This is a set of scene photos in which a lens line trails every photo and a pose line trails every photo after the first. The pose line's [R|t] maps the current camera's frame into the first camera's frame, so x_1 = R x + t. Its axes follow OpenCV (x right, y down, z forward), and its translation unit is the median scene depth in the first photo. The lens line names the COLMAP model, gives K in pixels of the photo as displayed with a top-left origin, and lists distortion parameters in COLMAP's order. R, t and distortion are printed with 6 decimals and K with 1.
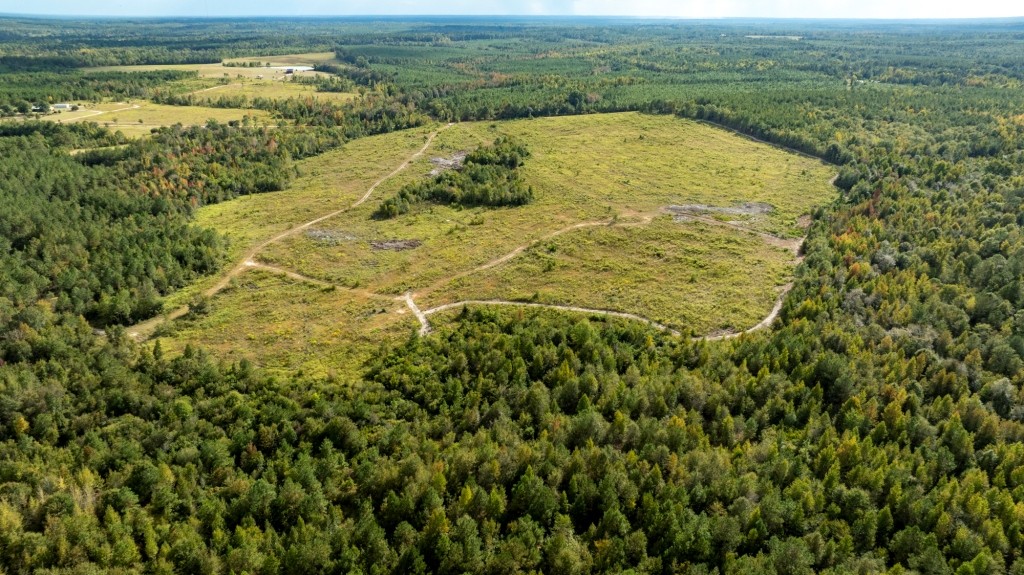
lens RADIAL K [[715.7, 0, 512.0], [0, 715.7, 287.5], [0, 0, 1]] dist [-0.041976, 0.048769]
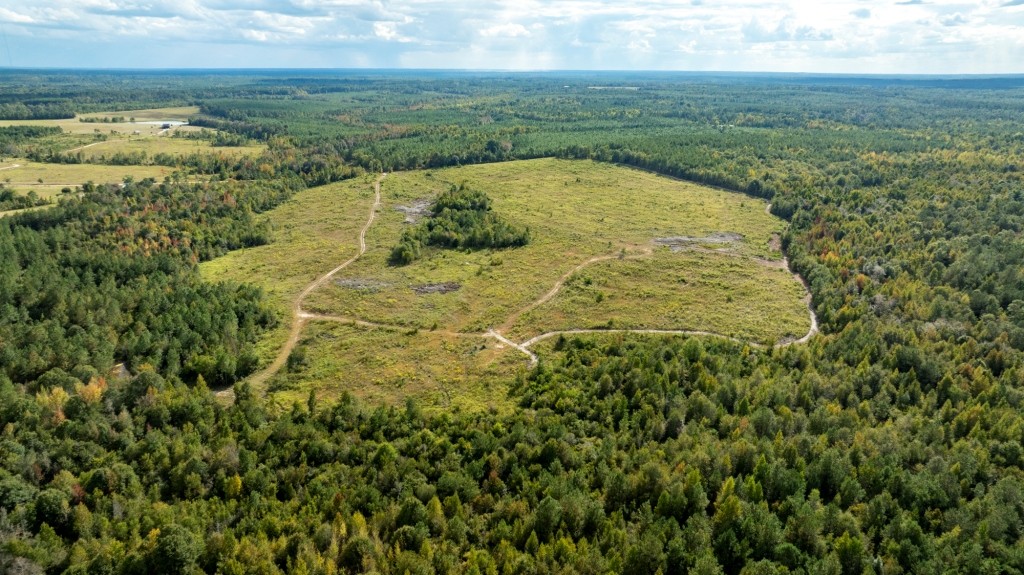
lens RADIAL K [[715.7, 0, 512.0], [0, 715.7, 287.5], [0, 0, 1]] dist [-0.041976, 0.048769]
pose [[0.973703, -0.064671, 0.218451, -0.145552], [0.079155, 0.995161, -0.058210, 0.004119], [-0.213630, 0.073971, 0.974110, -0.011663]]
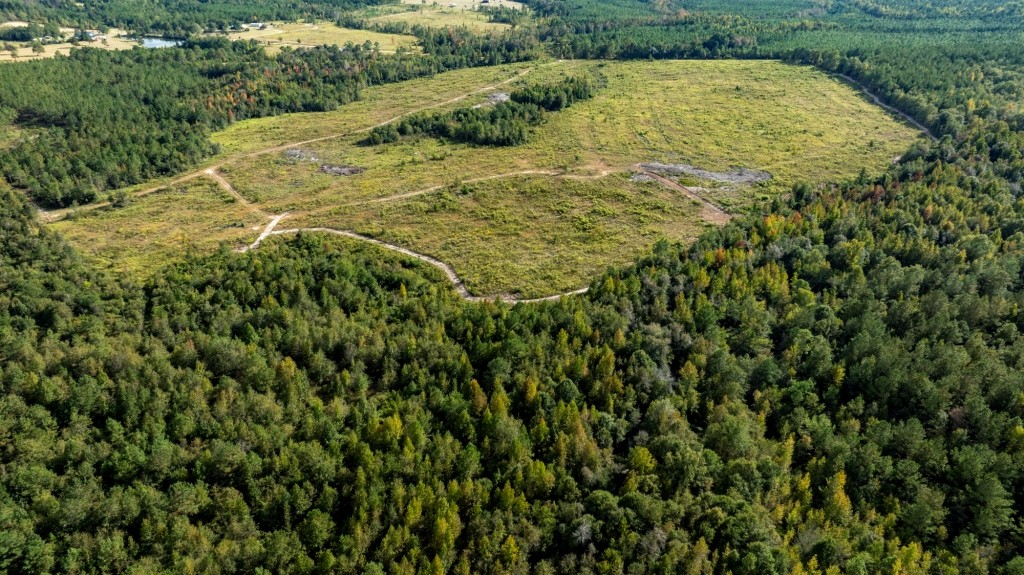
lens RADIAL K [[715.7, 0, 512.0], [0, 715.7, 287.5], [0, 0, 1]] dist [-0.041976, 0.048769]
pose [[0.928428, 0.165757, -0.332485, 0.231727], [-0.137814, 0.984758, 0.106111, -0.018564], [0.345006, -0.052695, 0.937120, 0.049719]]
